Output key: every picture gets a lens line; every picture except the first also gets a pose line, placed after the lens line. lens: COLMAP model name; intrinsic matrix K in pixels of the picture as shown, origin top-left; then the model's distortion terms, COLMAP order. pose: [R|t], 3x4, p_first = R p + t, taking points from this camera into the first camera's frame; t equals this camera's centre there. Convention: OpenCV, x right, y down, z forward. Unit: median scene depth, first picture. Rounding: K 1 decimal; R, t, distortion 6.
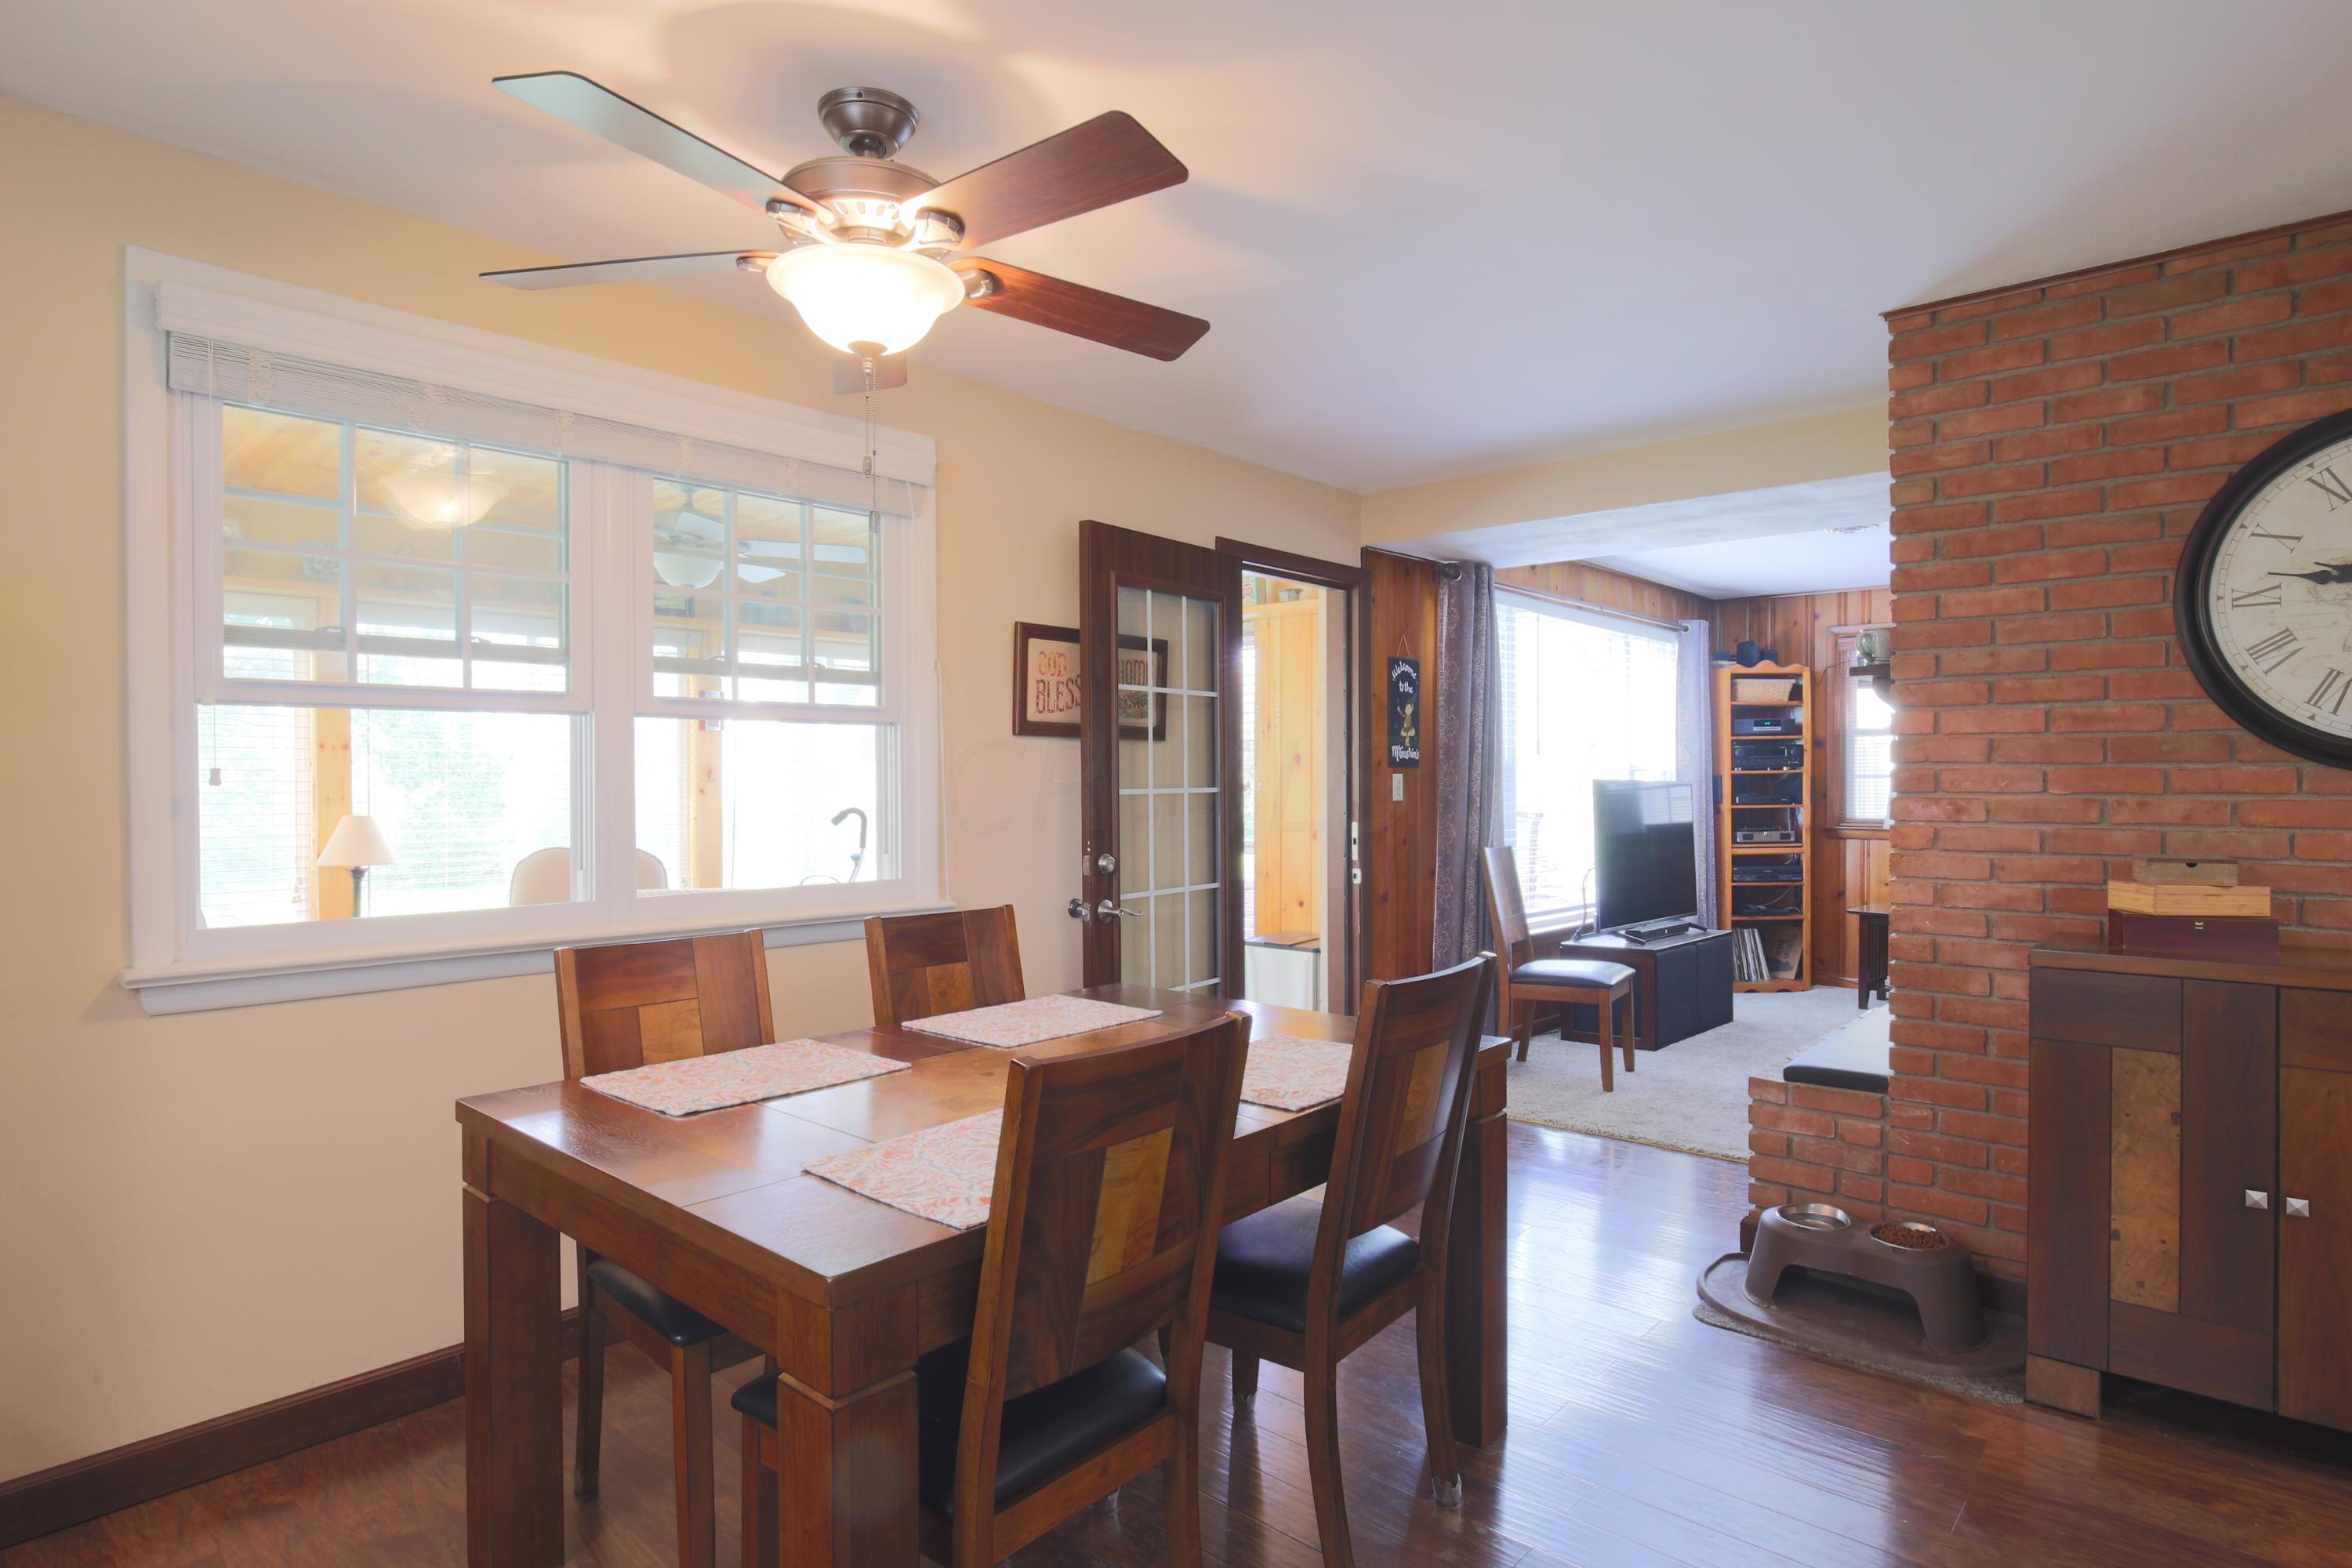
lens RADIAL K [[1246.4, 0, 1167.8], [0, 1246.4, 773.8], [0, 0, 1]] dist [-0.006230, -0.001558]
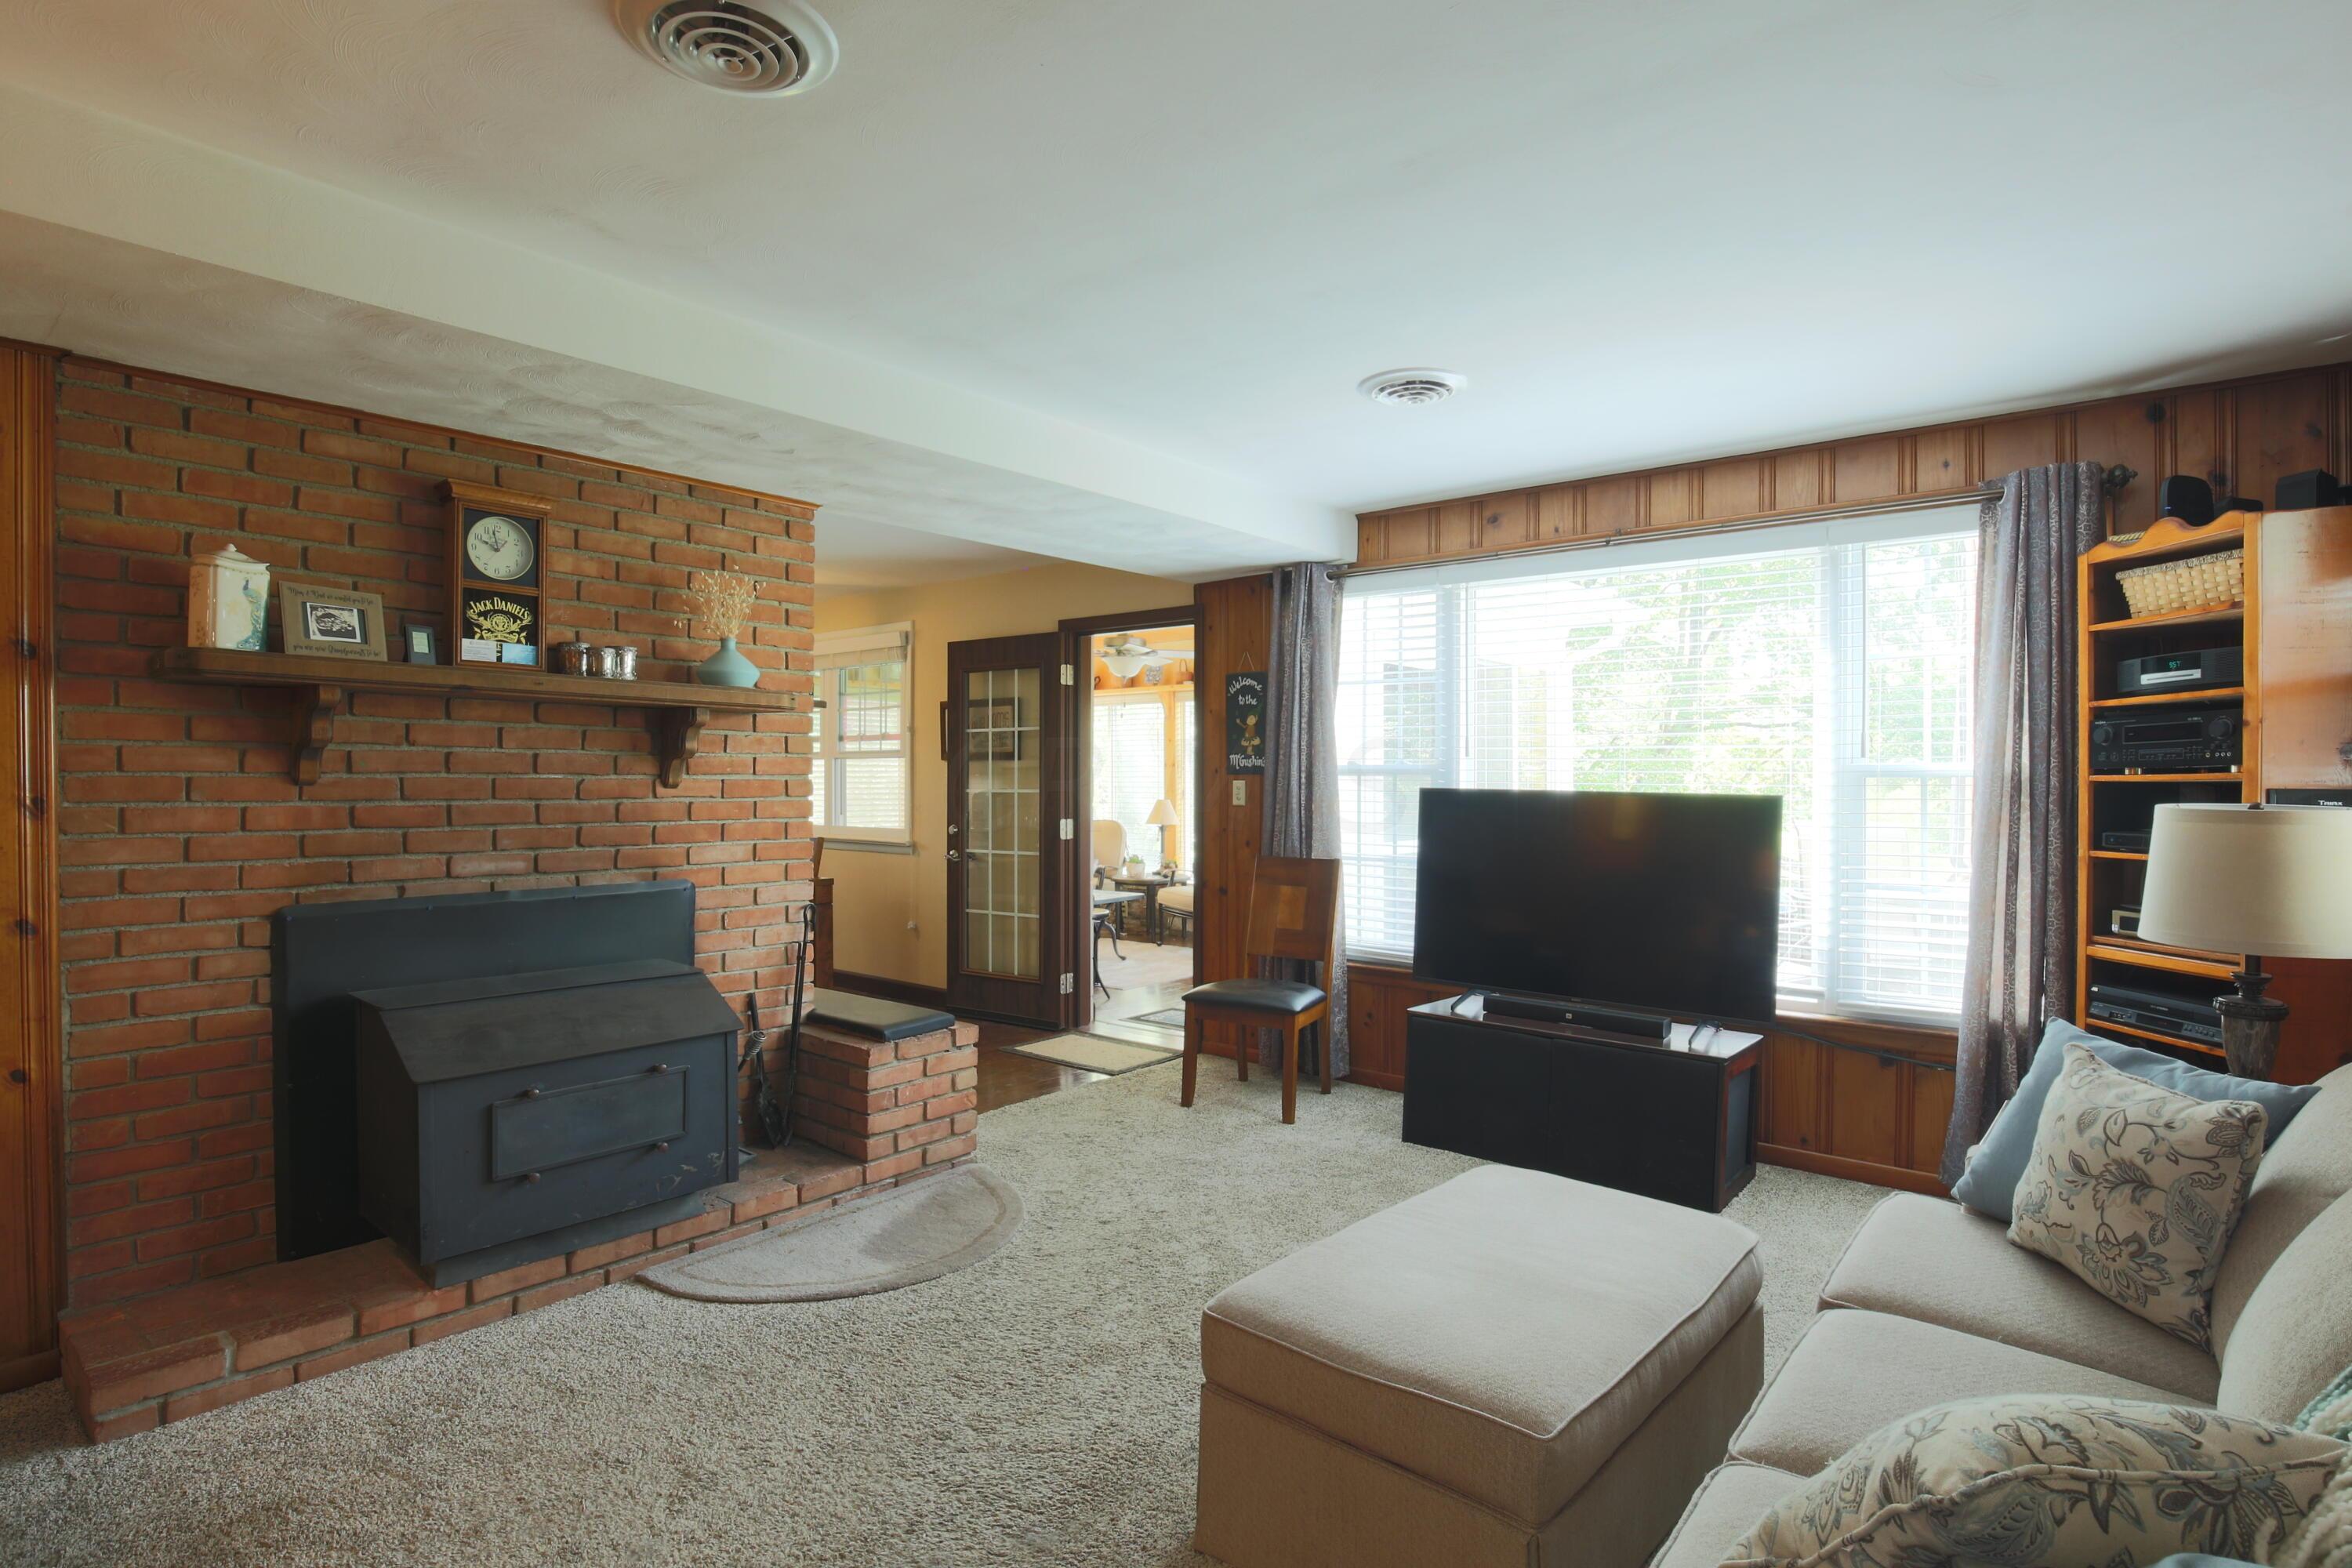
lens RADIAL K [[1181.4, 0, 1178.9], [0, 1181.4, 789.8], [0, 0, 1]] dist [-0.057718, 0.002362]
pose [[0.045979, -0.001329, -0.998942, 1.215574], [-0.010231, 0.999946, -0.001801, 0.010865], [0.998890, 0.010303, 0.045963, 0.902551]]
